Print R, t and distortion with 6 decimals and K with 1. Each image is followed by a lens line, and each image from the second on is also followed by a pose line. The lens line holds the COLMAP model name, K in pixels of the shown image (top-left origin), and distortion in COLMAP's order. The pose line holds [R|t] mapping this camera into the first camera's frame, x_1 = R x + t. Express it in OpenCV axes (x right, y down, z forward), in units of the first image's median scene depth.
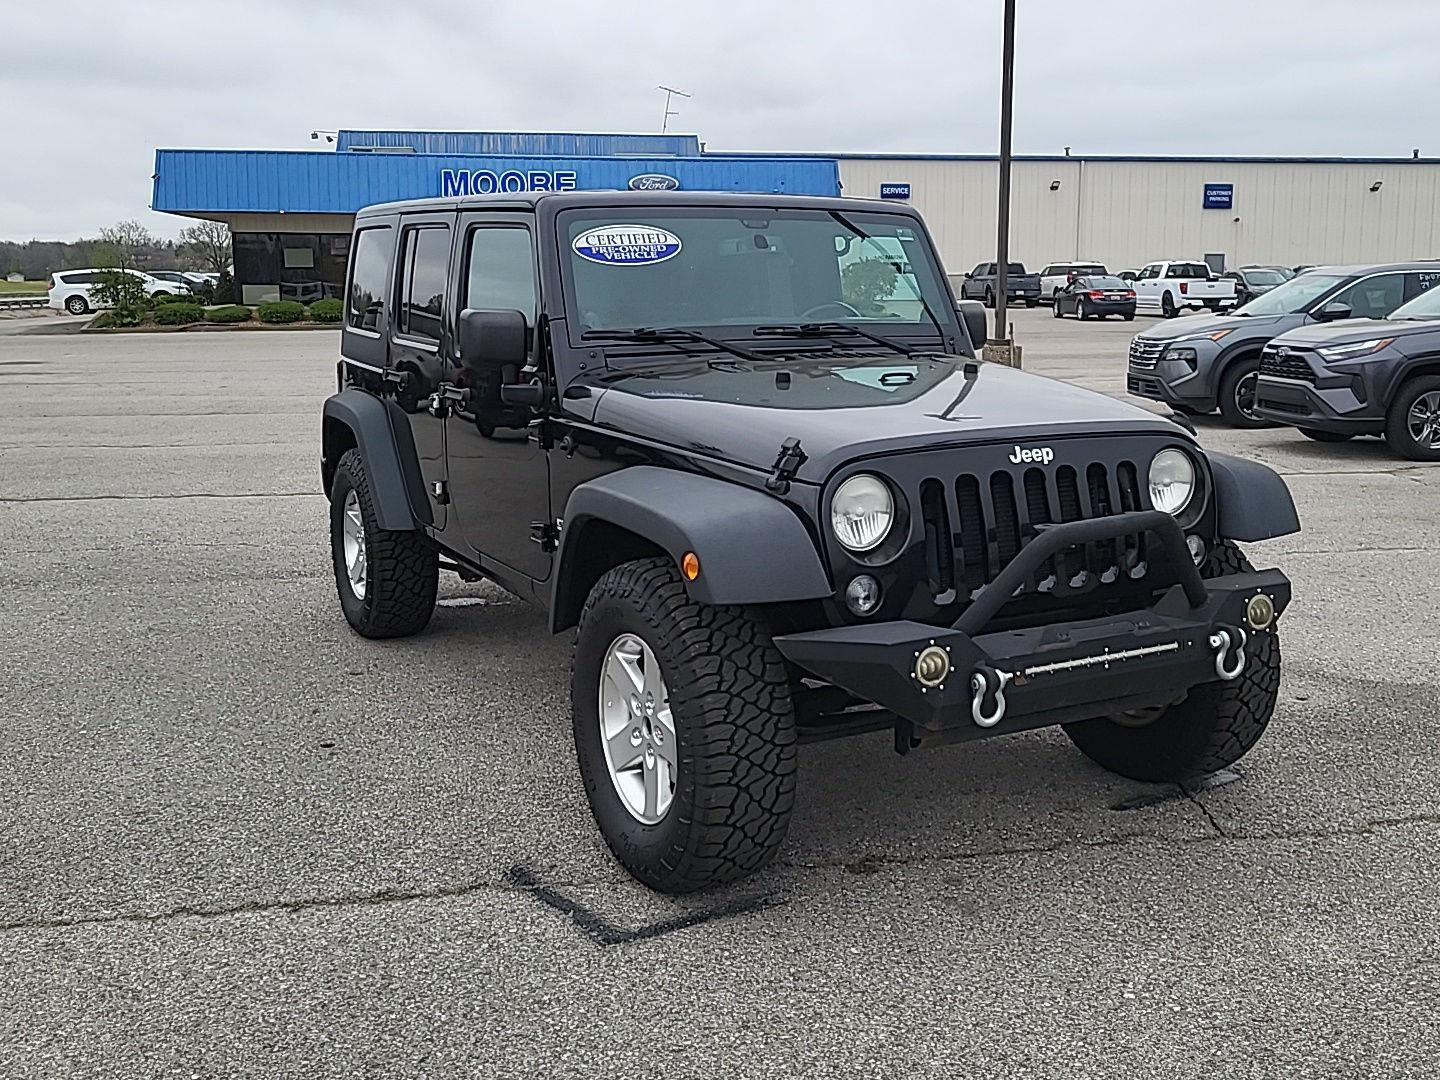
lens RADIAL K [[1477.7, 0, 720.0], [0, 1477.7, 540.0], [0, 0, 1]] dist [0.045537, 0.005685]
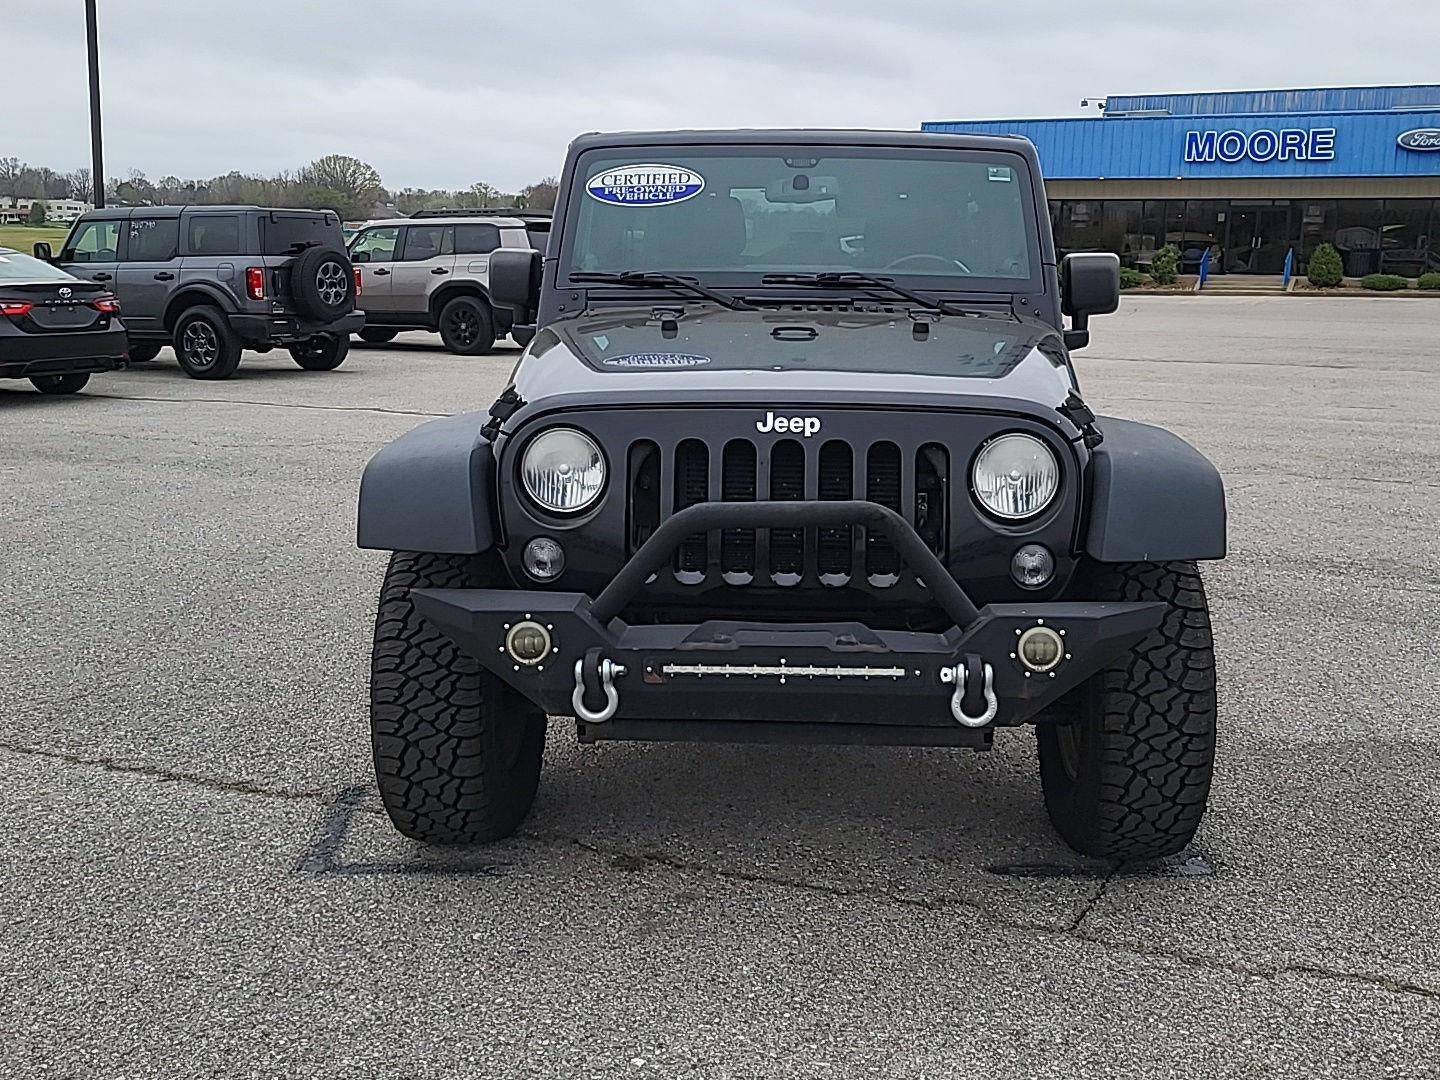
lens RADIAL K [[1440.8, 0, 720.0], [0, 1440.8, 540.0], [0, 0, 1]] dist [0.039690, 0.004637]
pose [[0.857318, 0.116741, -0.501375, 0.532087], [-0.103849, 0.993144, 0.053670, -0.028339], [0.504203, 0.006056, 0.863564, 0.238106]]
